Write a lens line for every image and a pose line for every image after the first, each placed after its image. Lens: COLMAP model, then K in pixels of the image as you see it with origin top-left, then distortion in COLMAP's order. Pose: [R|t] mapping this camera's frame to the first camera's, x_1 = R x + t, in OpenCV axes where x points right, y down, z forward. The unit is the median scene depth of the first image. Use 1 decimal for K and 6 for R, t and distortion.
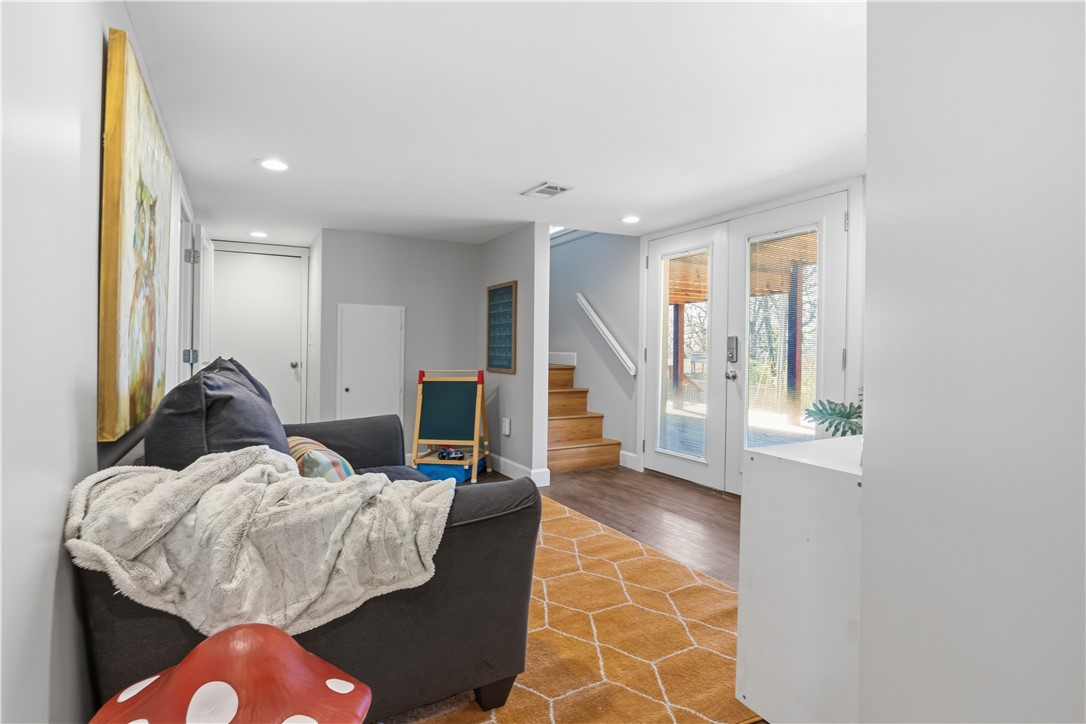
lens RADIAL K [[544.6, 0, 546.3], [0, 544.6, 356.4], [0, 0, 1]] dist [-0.010168, -0.000708]
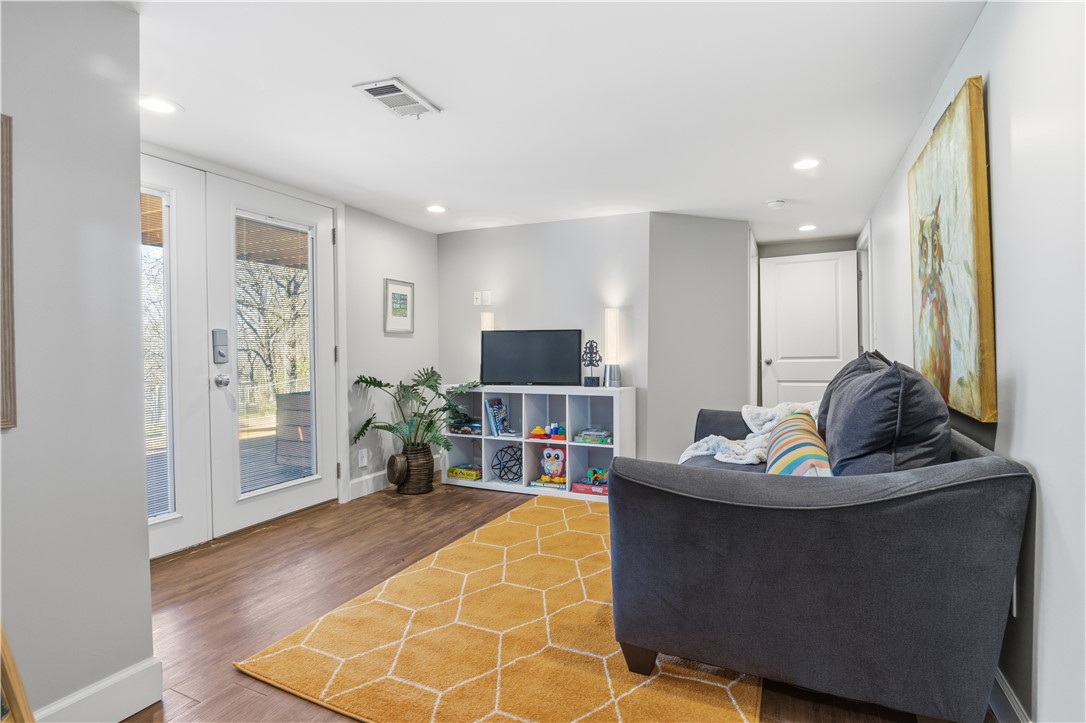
lens RADIAL K [[544.6, 0, 546.3], [0, 544.6, 355.9], [0, 0, 1]] dist [-0.010168, -0.000708]
pose [[-0.602183, -0.012414, 0.798262, -0.569122], [0.012819, 0.999600, 0.025215, -0.012648], [-0.798255, 0.025417, -0.601783, 1.166172]]
